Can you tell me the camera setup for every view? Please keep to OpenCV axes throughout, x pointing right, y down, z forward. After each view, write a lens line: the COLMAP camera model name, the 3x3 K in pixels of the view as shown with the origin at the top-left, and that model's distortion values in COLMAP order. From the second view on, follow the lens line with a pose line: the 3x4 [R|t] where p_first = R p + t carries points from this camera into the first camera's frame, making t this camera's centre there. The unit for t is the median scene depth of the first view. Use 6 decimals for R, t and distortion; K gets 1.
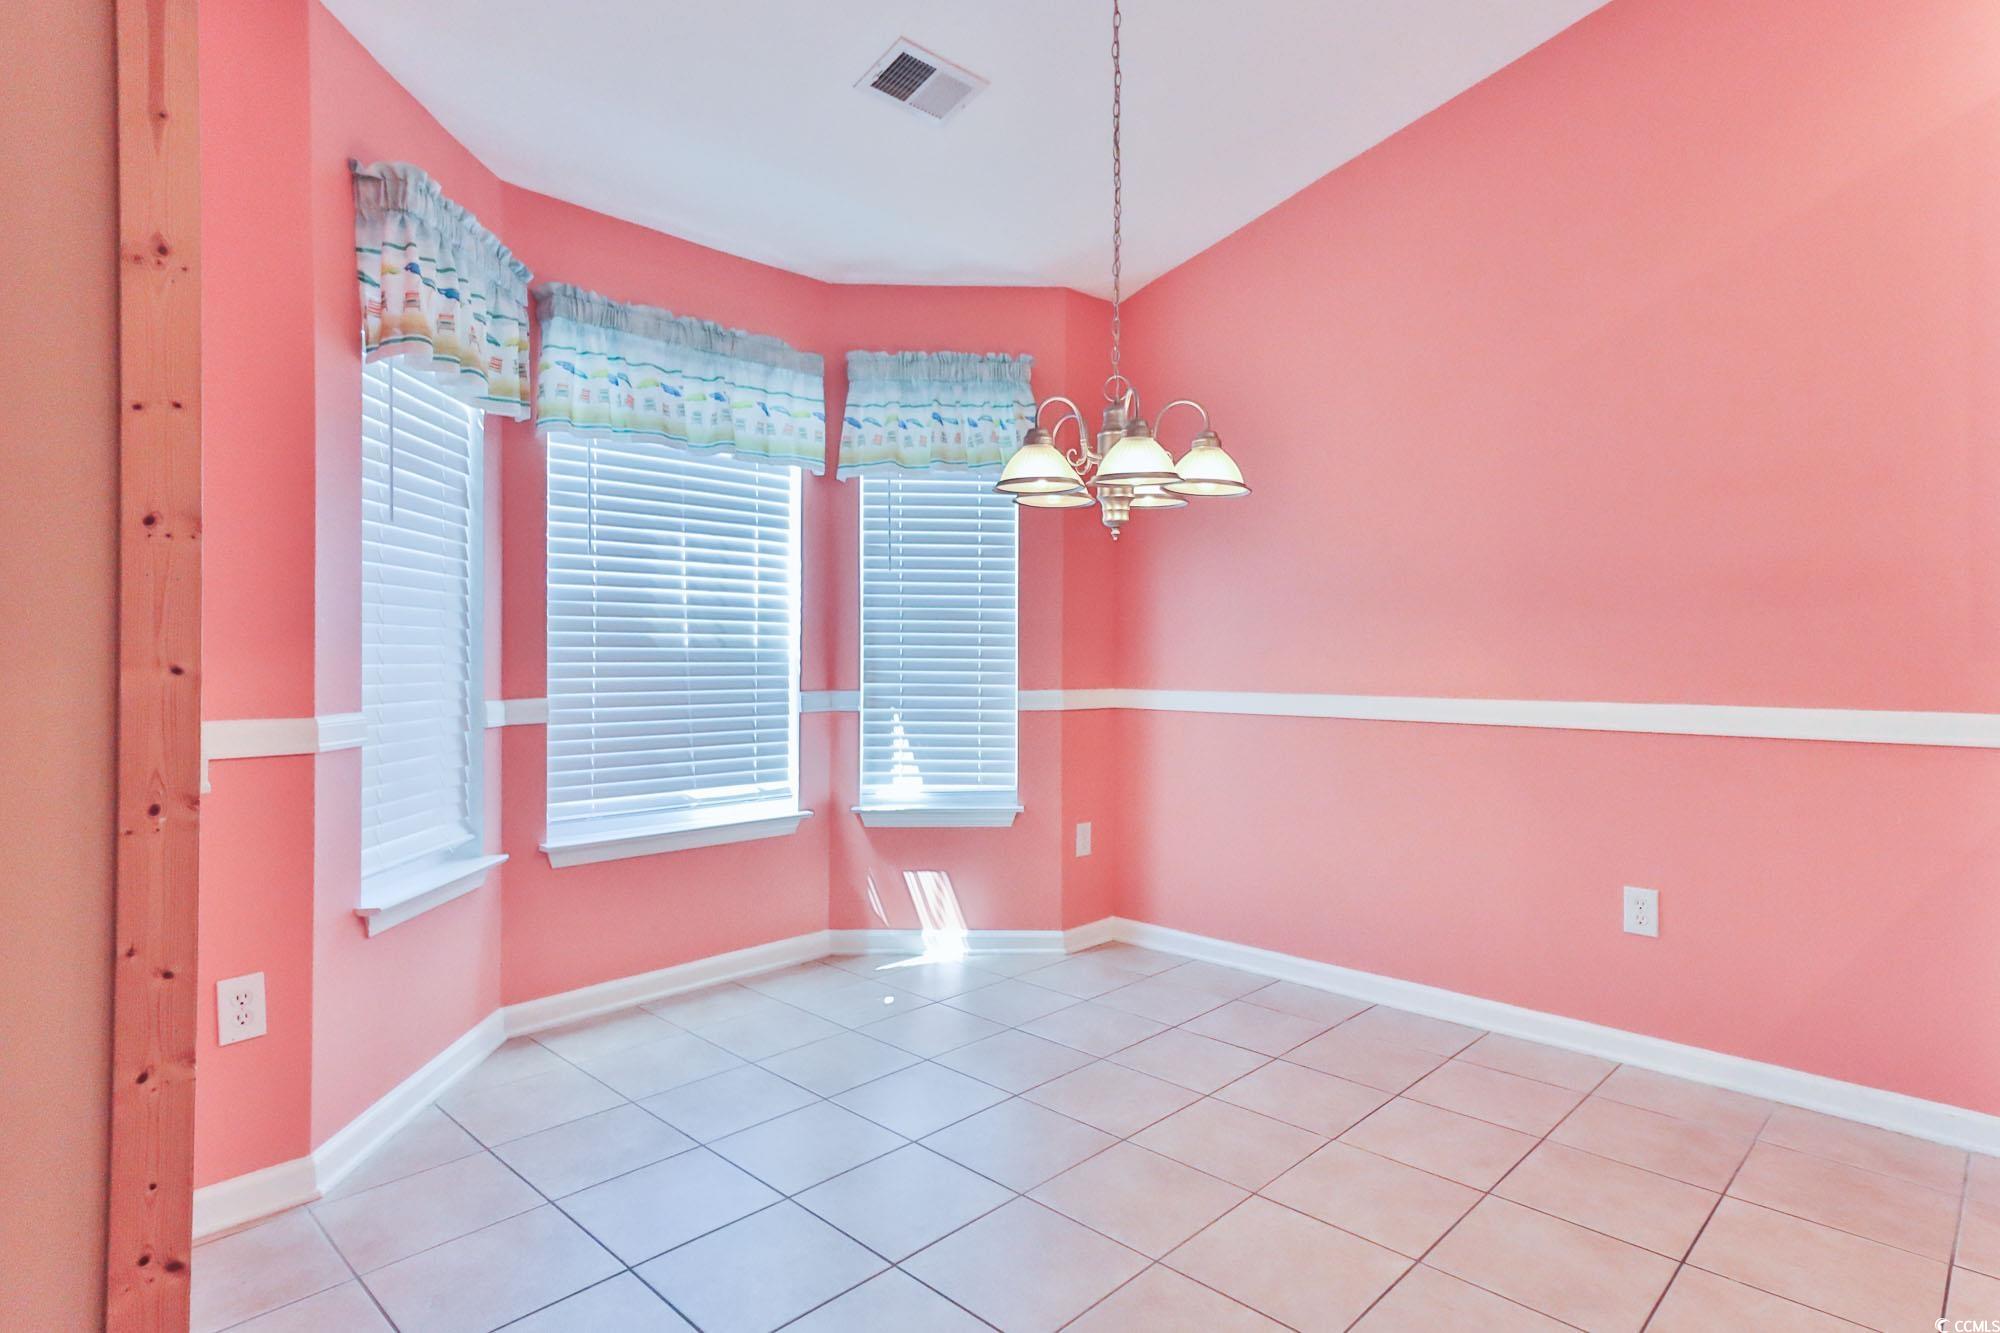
lens RADIAL K [[976.6, 0, 992.6], [0, 976.6, 648.3], [0, 0, 1]] dist [0.030924, -0.012442]
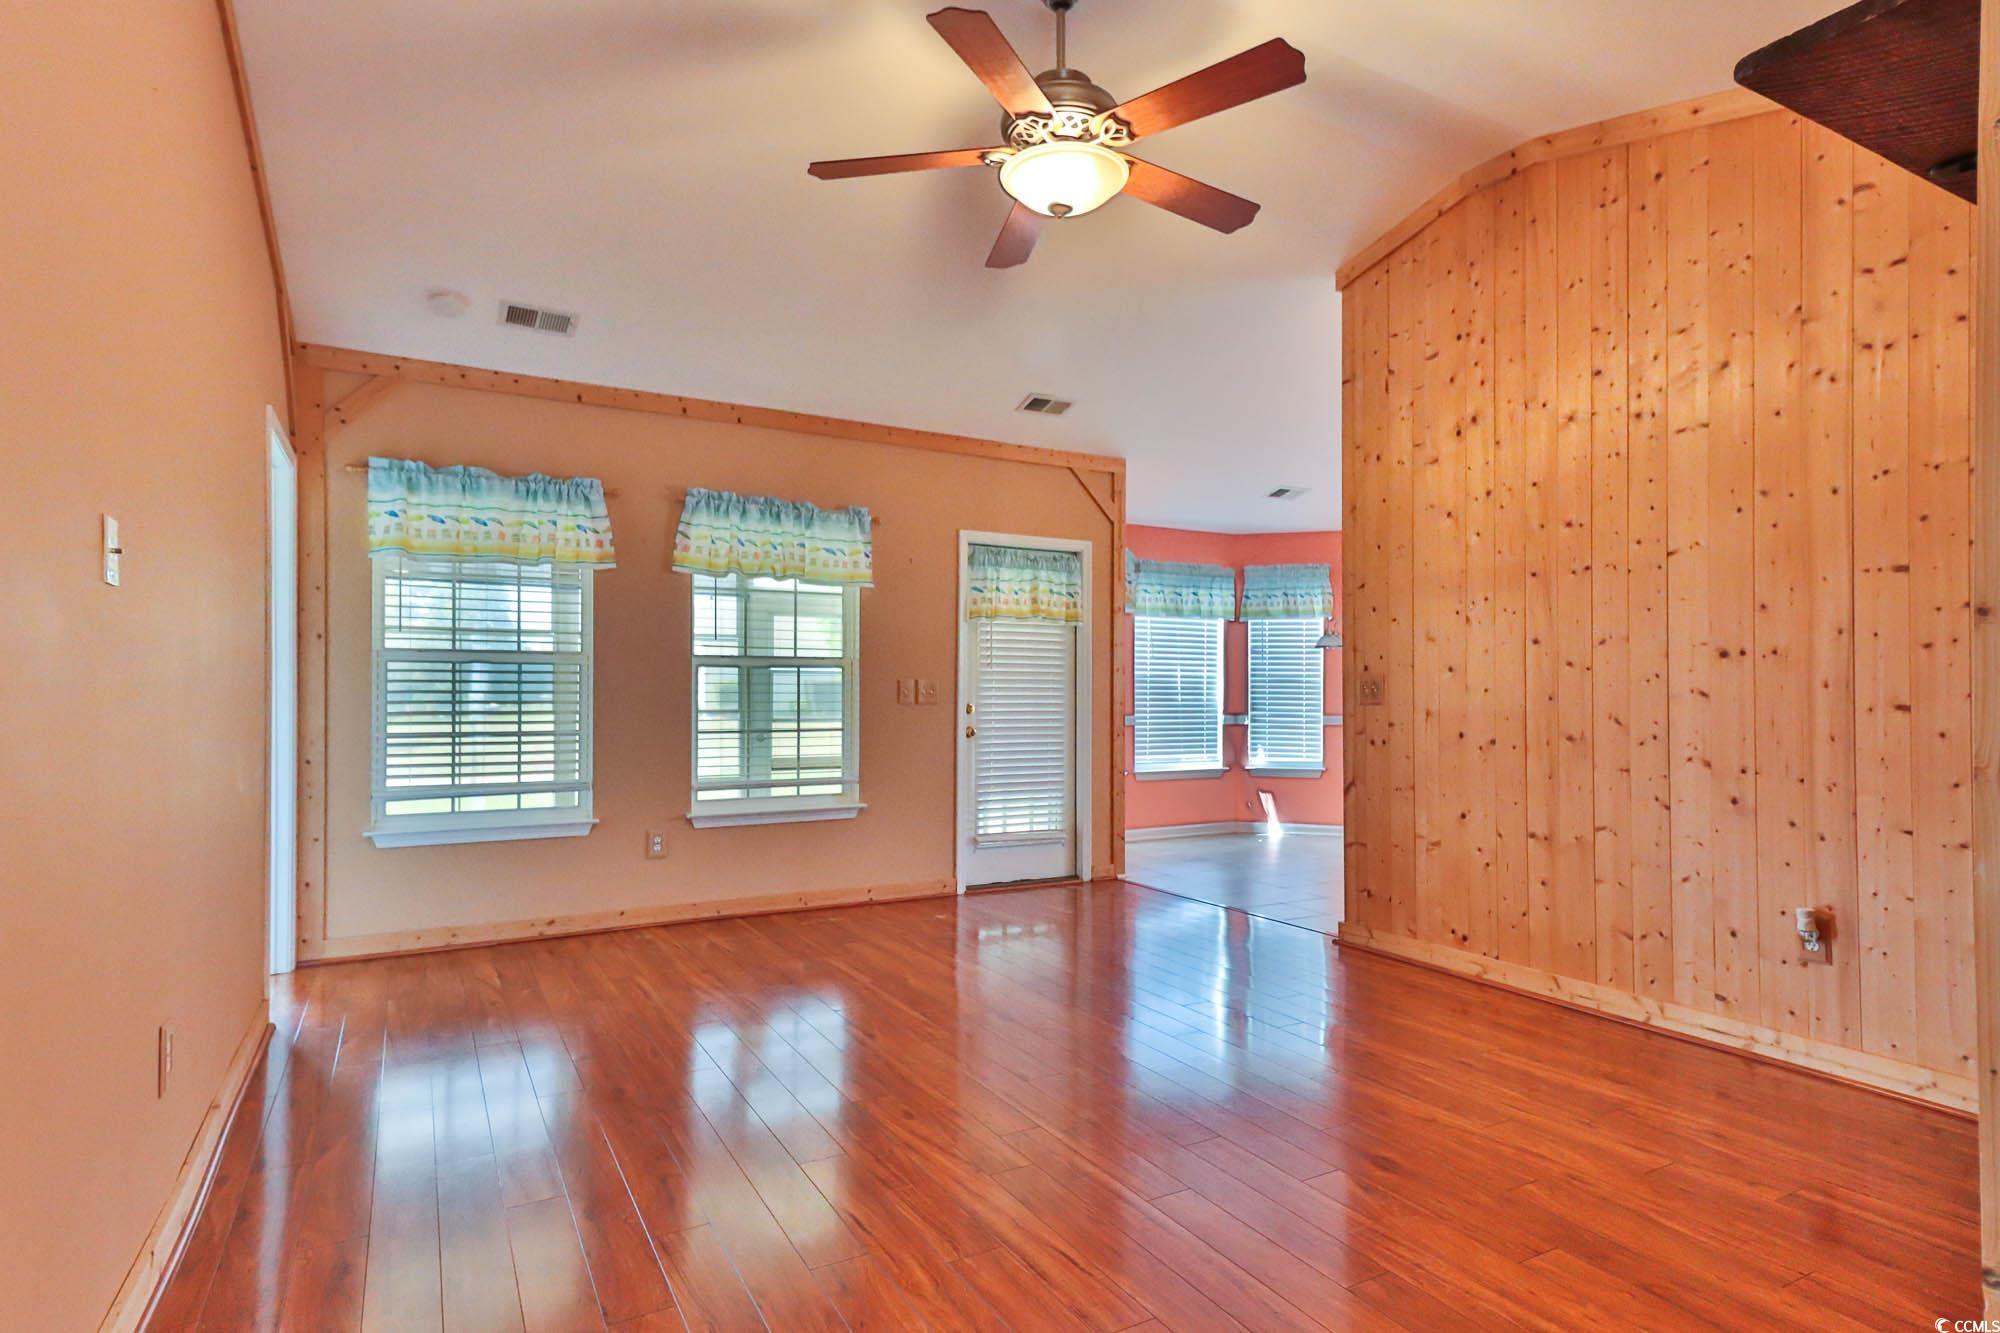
lens RADIAL K [[993.9, 0, 1041.2], [0, 993.9, 677.8], [0, 0, 1]] dist [0.029743, -0.000160]
pose [[0.967711, -0.000515, -0.252062, -0.022656], [-0.001409, 0.999971, -0.007452, -0.025296], [0.252058, 0.007566, 0.967682, -1.367033]]
